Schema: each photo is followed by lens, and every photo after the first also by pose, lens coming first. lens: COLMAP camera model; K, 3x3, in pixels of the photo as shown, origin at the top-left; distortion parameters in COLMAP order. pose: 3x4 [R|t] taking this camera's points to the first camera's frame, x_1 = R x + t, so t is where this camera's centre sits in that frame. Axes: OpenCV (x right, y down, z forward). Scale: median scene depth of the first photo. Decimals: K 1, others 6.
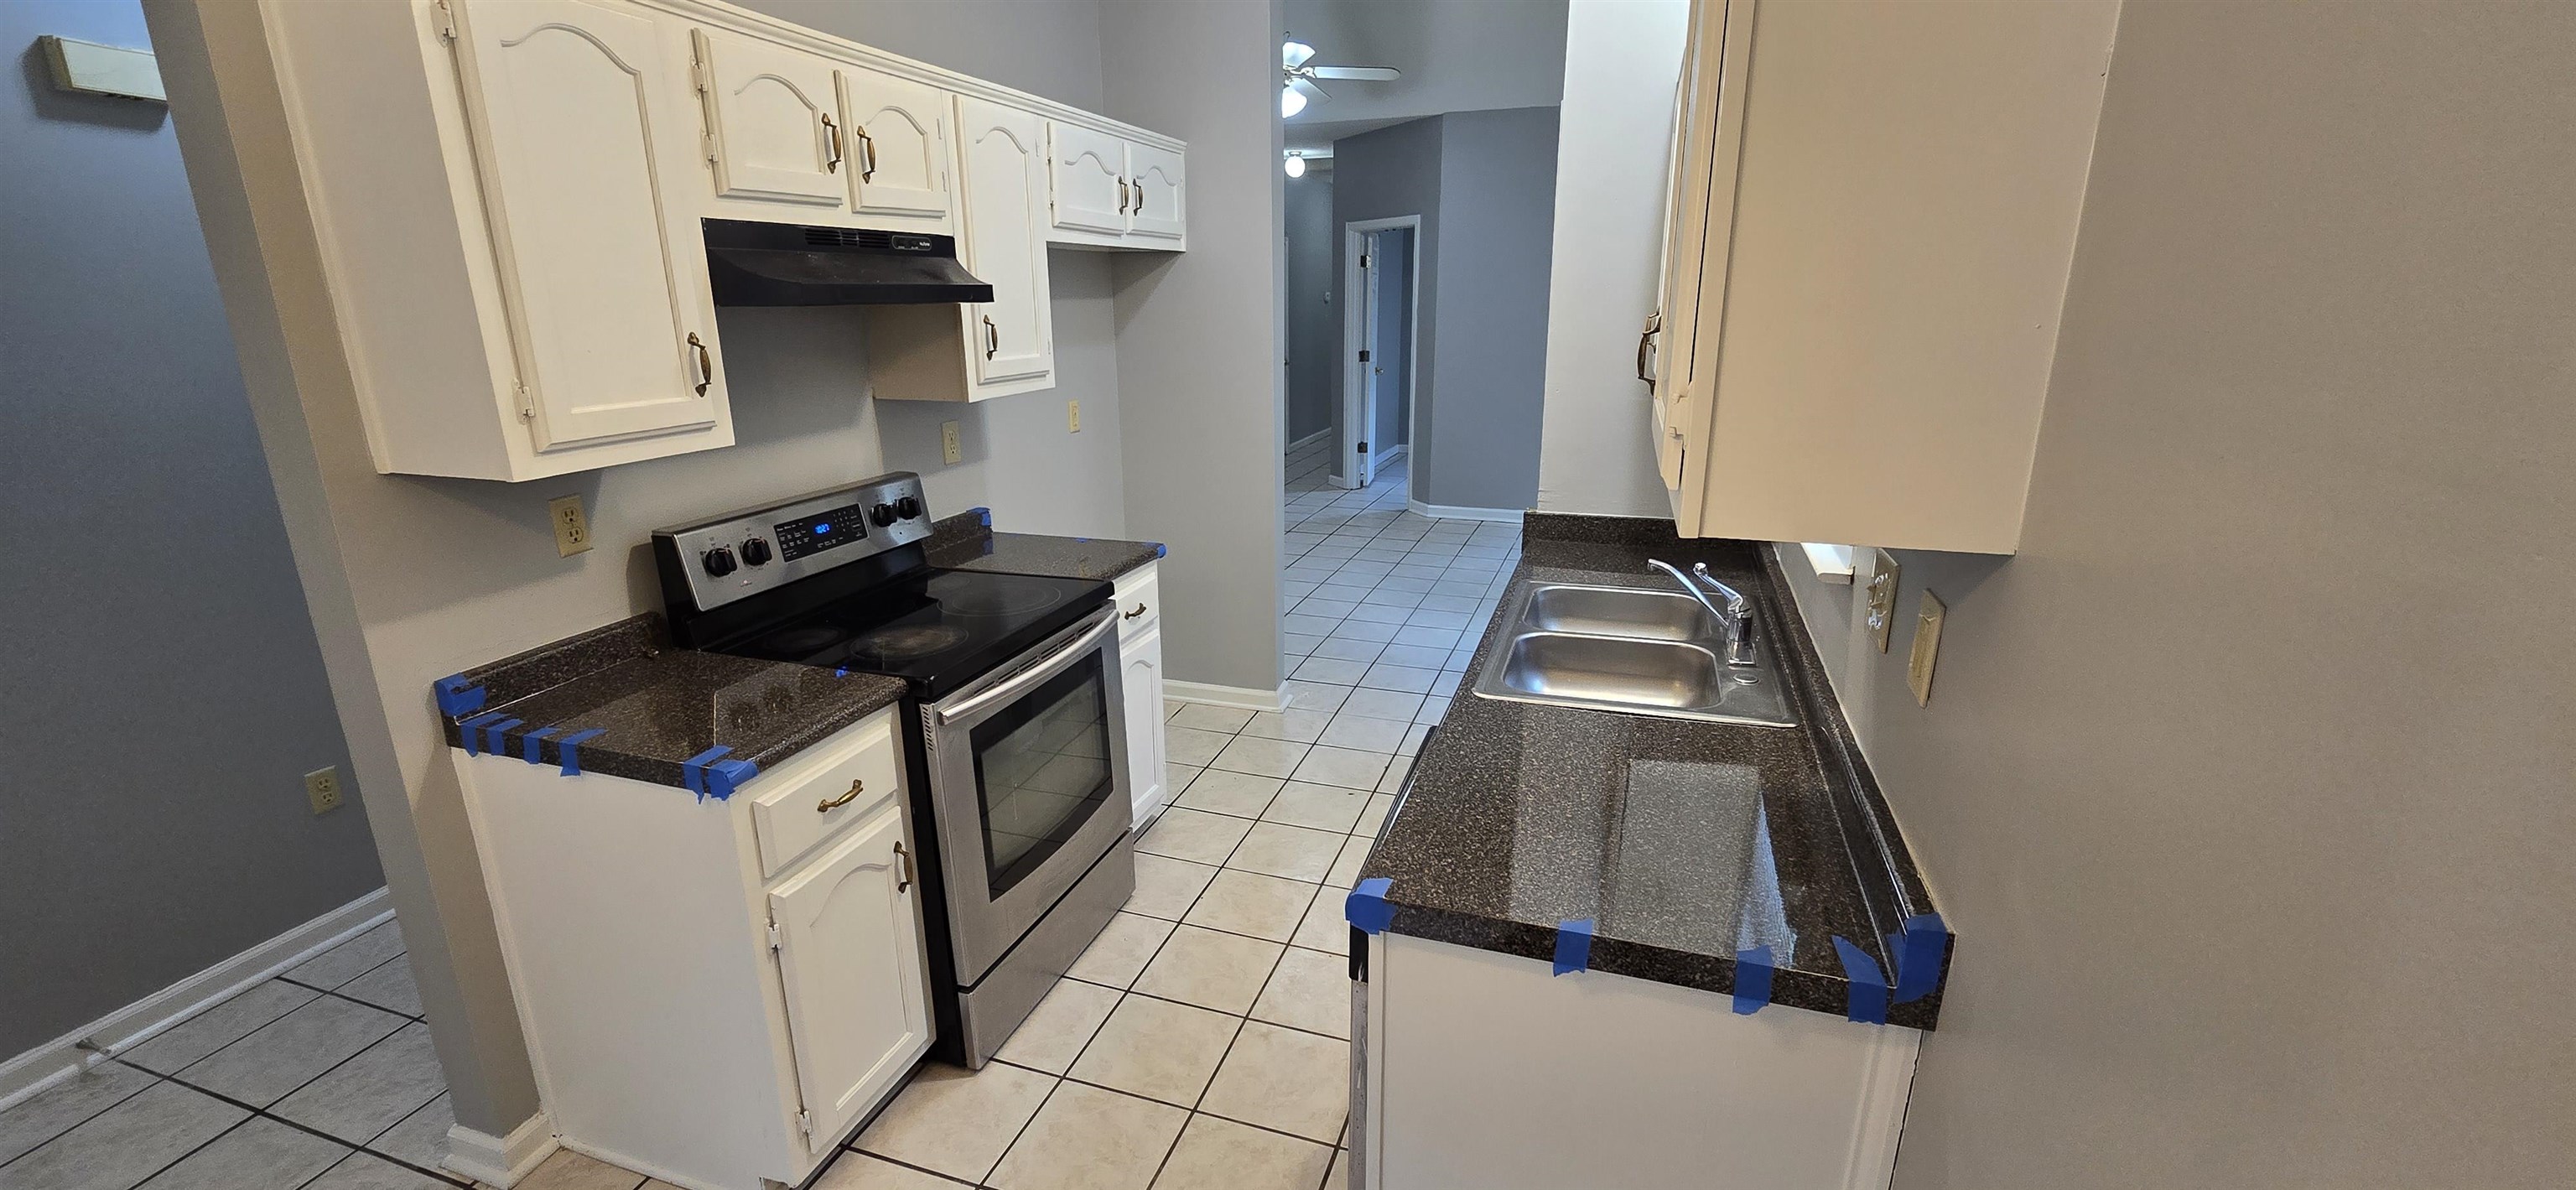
lens RADIAL K [[1058.3, 0, 1283.6], [0, 1058.3, 593.9], [0, 0, 1]] dist [0.001162, -0.000041]
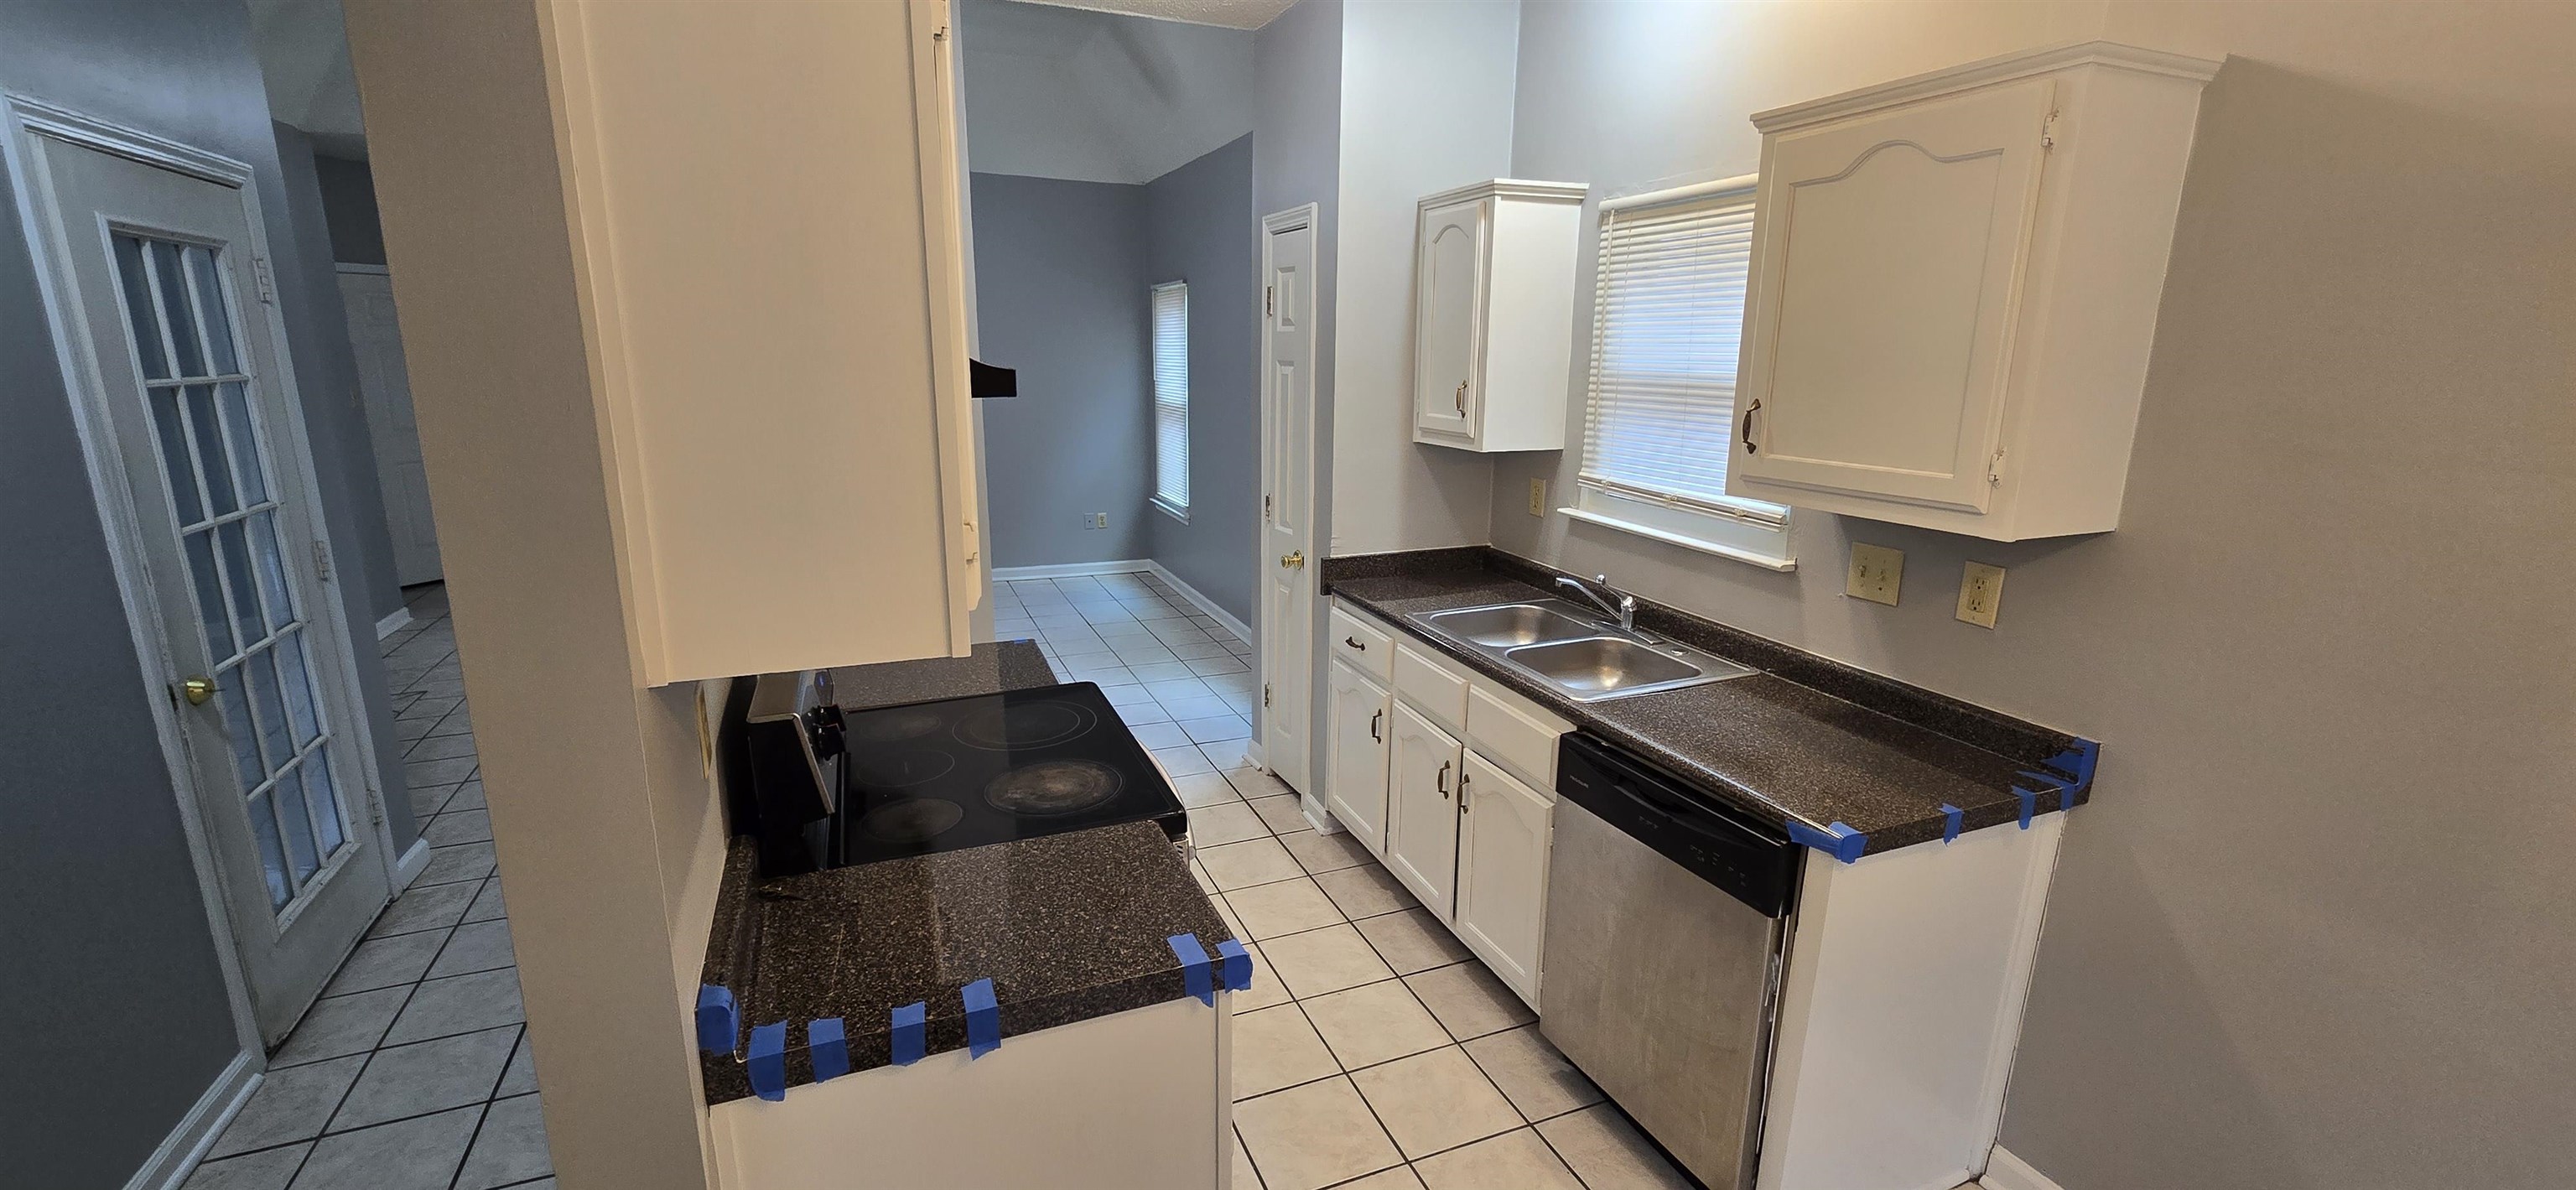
lens RADIAL K [[1058.3, 0, 1279.1], [0, 1058.3, 609.7], [0, 0, 1]] dist [0.001162, -0.000041]
pose [[0.764180, -0.145842, 0.628299, -0.879051], [0.165227, 0.985861, 0.027879, -0.105475], [-0.623482, 0.082507, 0.777472, 0.279613]]
